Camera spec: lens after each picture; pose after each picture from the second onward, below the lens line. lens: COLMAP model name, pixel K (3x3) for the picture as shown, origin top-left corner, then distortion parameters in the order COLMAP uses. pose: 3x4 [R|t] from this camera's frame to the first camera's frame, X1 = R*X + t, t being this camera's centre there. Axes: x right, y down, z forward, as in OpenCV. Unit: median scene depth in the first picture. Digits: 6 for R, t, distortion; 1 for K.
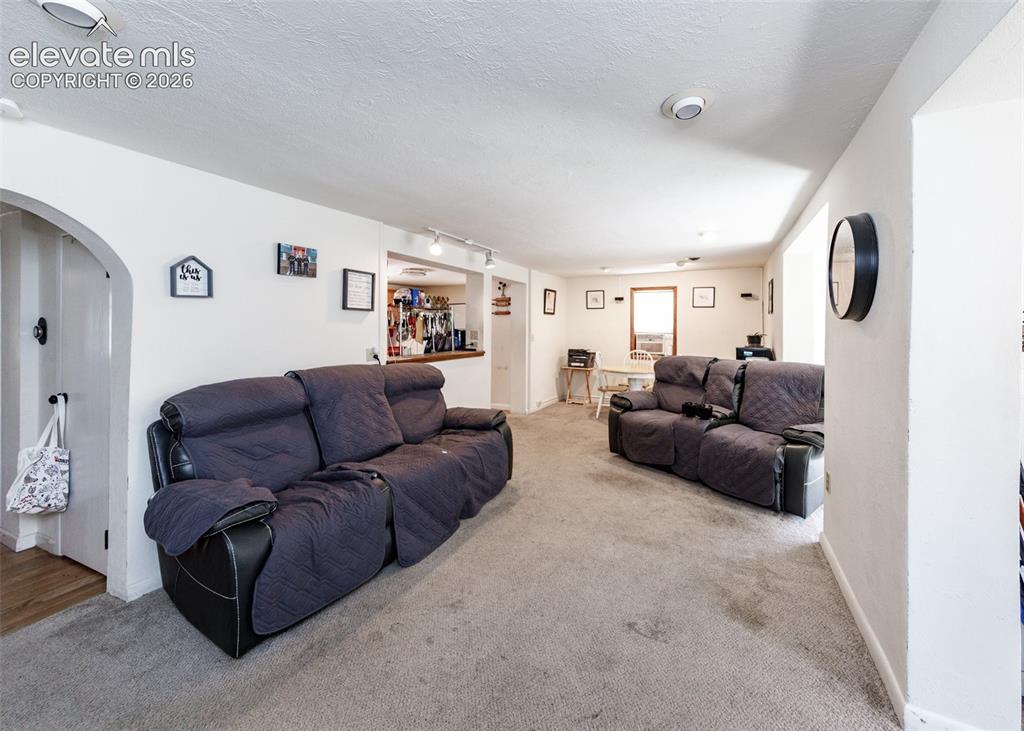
lens RADIAL K [[387.1, 0, 547.9], [0, 387.1, 324.8], [0, 0, 1]] dist [0.001705, 0.000282]
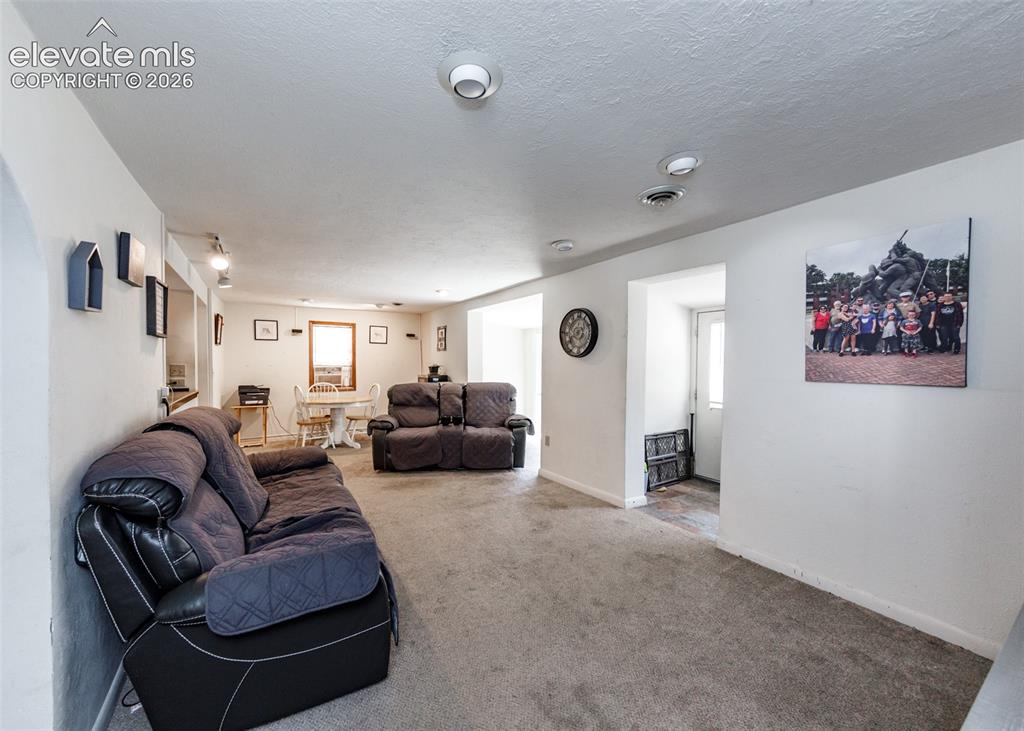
lens RADIAL K [[387.1, 0, 491.5], [0, 387.1, 367.8], [0, 0, 1]] dist [0.001705, 0.000282]
pose [[0.573514, -0.015491, 0.819049, -0.582034], [-0.005002, 0.999736, 0.022411, 0.001139], [-0.819180, -0.016950, 0.573286, 0.073475]]
